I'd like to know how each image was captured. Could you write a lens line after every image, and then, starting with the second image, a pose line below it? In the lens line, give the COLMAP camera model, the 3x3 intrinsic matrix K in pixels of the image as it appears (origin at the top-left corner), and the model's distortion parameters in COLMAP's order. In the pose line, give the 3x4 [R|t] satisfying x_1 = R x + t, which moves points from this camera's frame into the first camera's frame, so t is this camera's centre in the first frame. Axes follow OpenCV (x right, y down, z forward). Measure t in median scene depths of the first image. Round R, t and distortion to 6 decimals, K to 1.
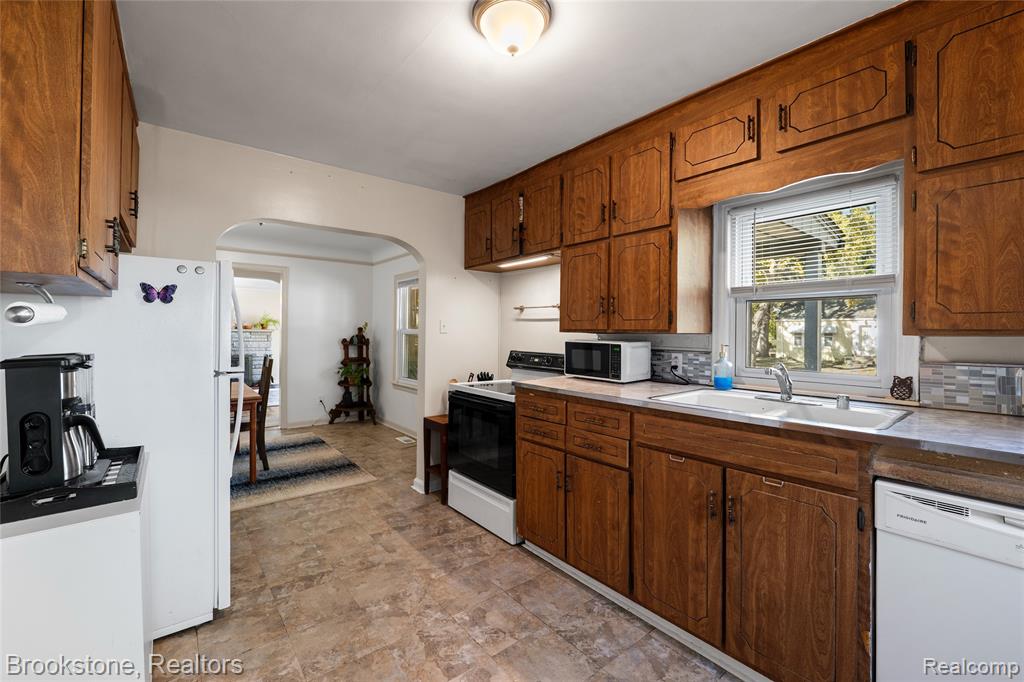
lens RADIAL K [[425.8, 0, 506.1], [0, 425.8, 333.3], [0, 0, 1]] dist [-0.014552, -0.000299]
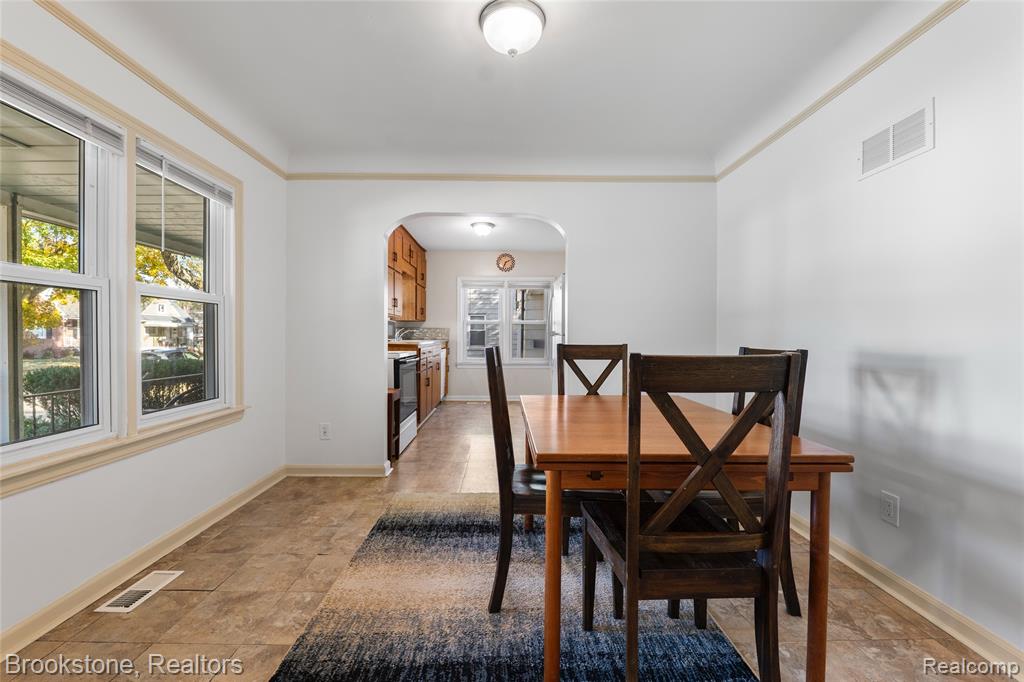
lens RADIAL K [[425.8, 0, 510.5], [0, 425.8, 339.8], [0, 0, 1]] dist [-0.014552, -0.000299]
pose [[-0.794009, -0.017211, 0.607663, -1.620605], [-0.009120, 0.999824, 0.016401, 0.080451], [-0.607838, 0.007481, -0.794026, 2.565370]]
